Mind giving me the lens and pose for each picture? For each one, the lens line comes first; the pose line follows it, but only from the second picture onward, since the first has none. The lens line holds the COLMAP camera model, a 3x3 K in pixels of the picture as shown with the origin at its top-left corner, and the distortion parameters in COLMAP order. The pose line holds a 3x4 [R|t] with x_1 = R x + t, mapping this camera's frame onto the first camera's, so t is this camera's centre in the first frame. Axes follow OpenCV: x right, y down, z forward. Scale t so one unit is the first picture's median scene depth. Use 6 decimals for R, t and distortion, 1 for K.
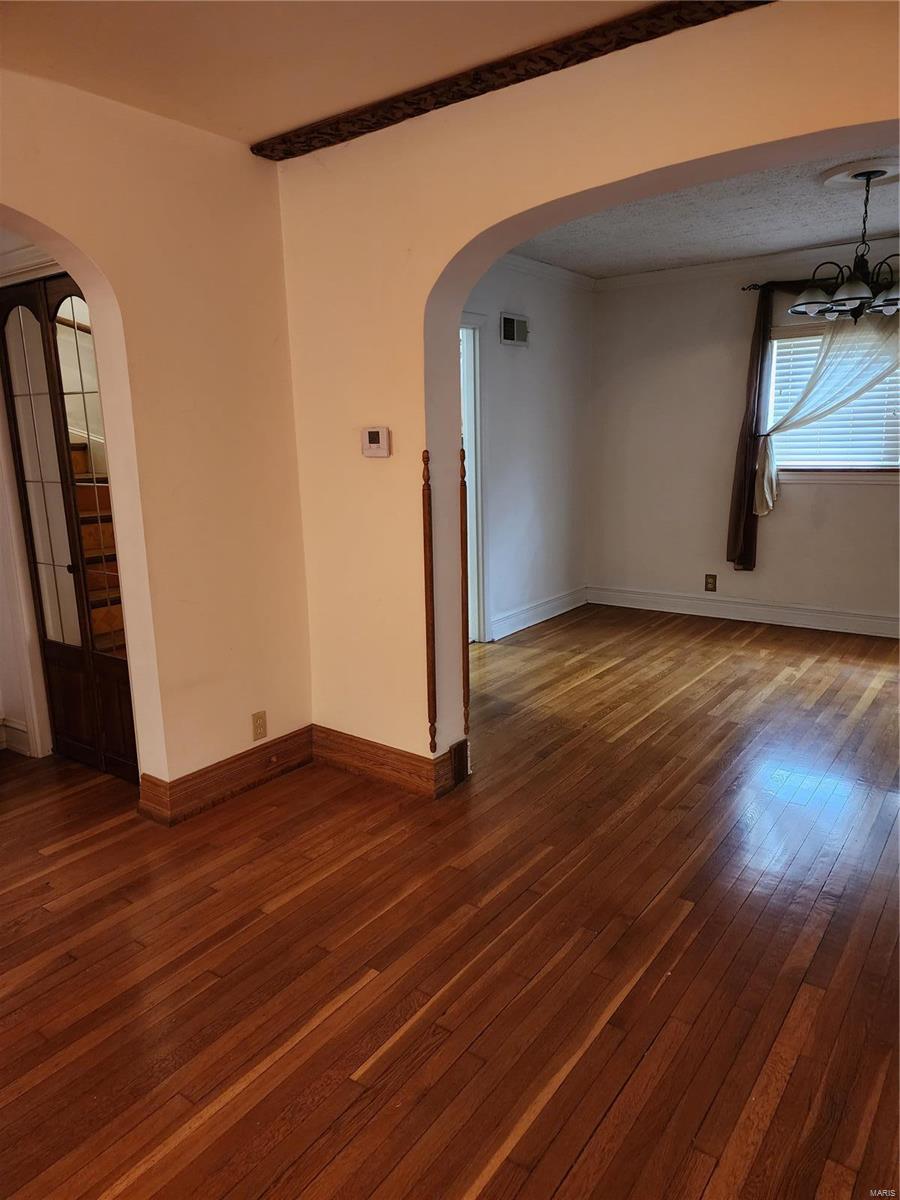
lens RADIAL K [[807.9, 0, 451.0], [0, 807.9, 592.5], [0, 0, 1]] dist [0.114638, -0.118035]
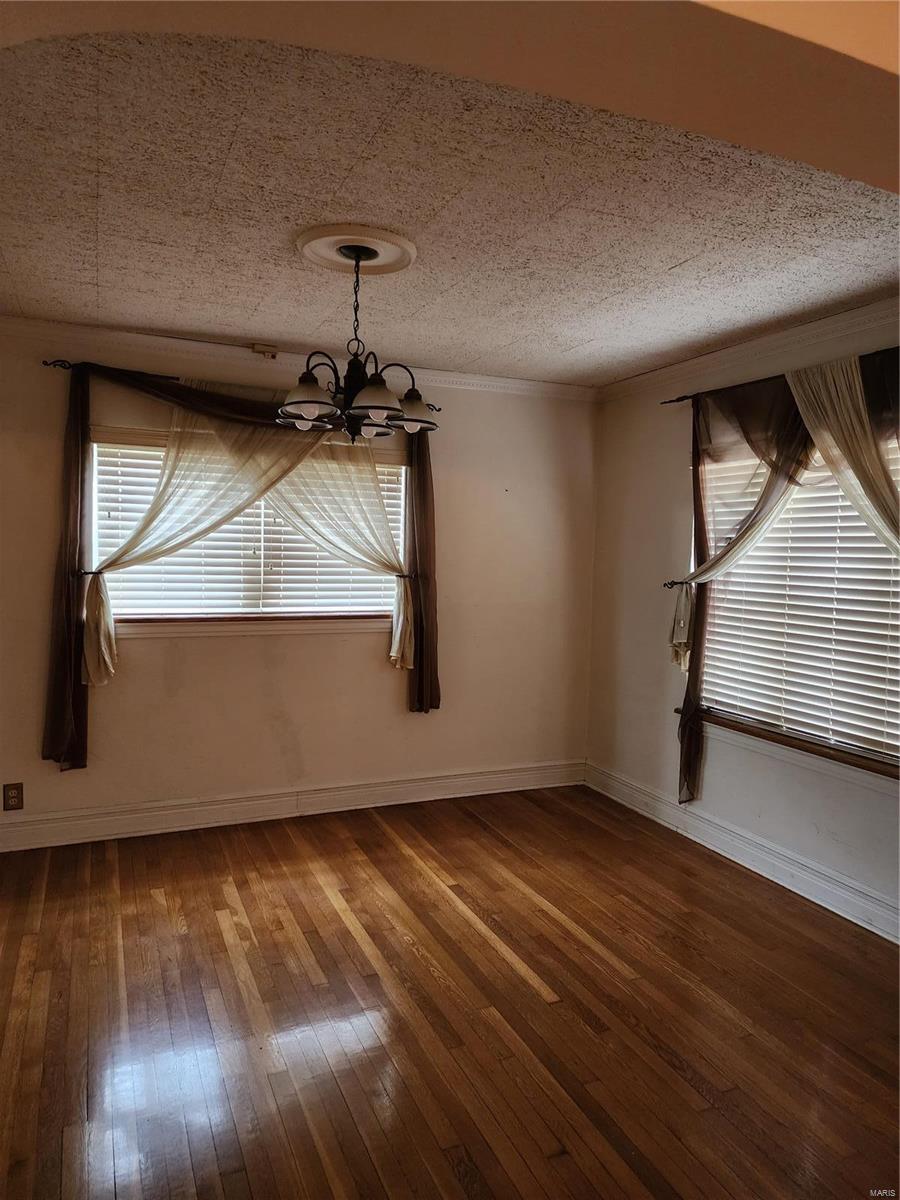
lens RADIAL K [[797.2, 0, 482.5], [0, 797.2, 582.8], [0, 0, 1]] dist [0.076906, -0.089545]
pose [[0.484080, -0.000959, 0.875023, -0.071806], [0.135904, 0.987947, -0.074102, -0.100150], [-0.864405, 0.154790, 0.478376, 0.444662]]
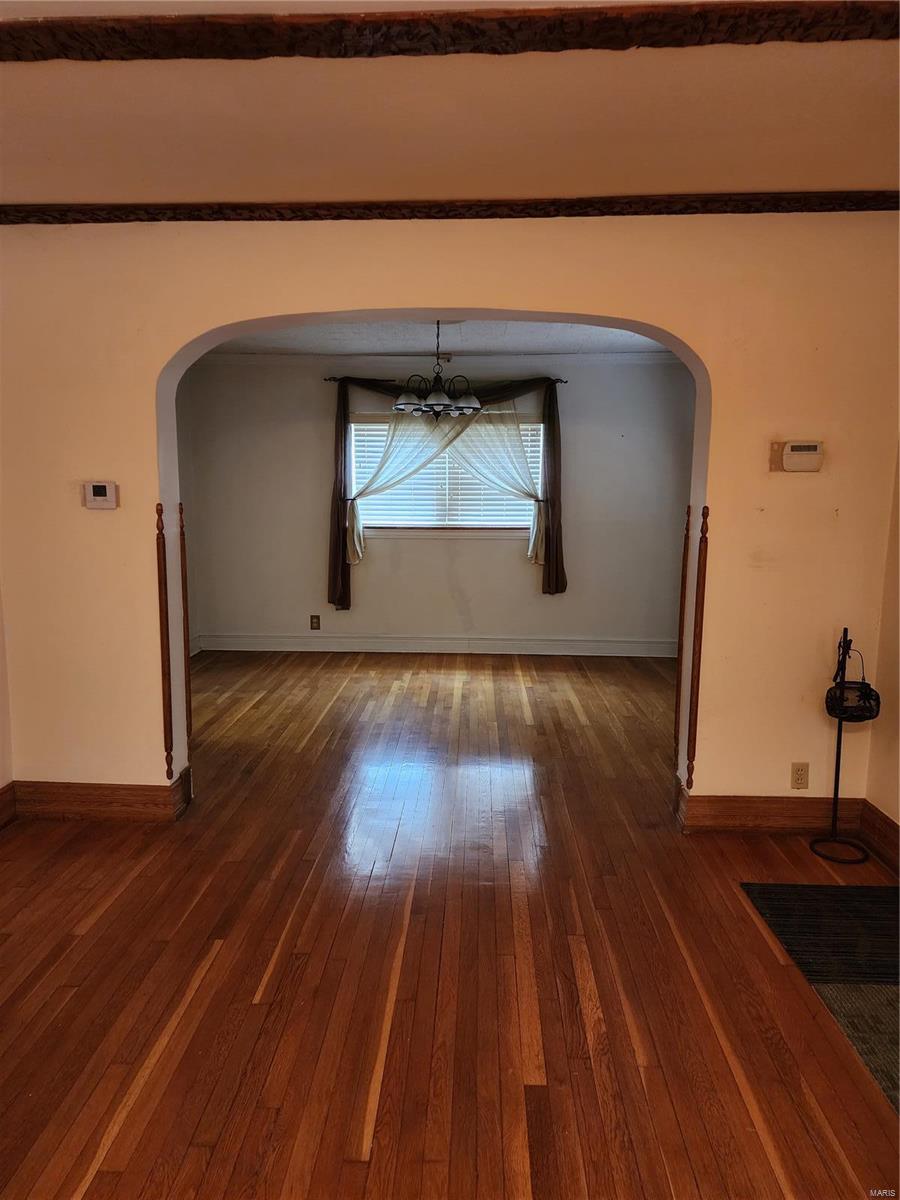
lens RADIAL K [[807.6, 0, 455.1], [0, 807.6, 599.7], [0, 0, 1]] dist [0.080597, -0.072782]
pose [[0.826864, -0.049728, 0.560198, -0.205626], [0.085970, 0.995553, -0.038519, 0.021968], [-0.555792, 0.080010, 0.827462, -0.091966]]
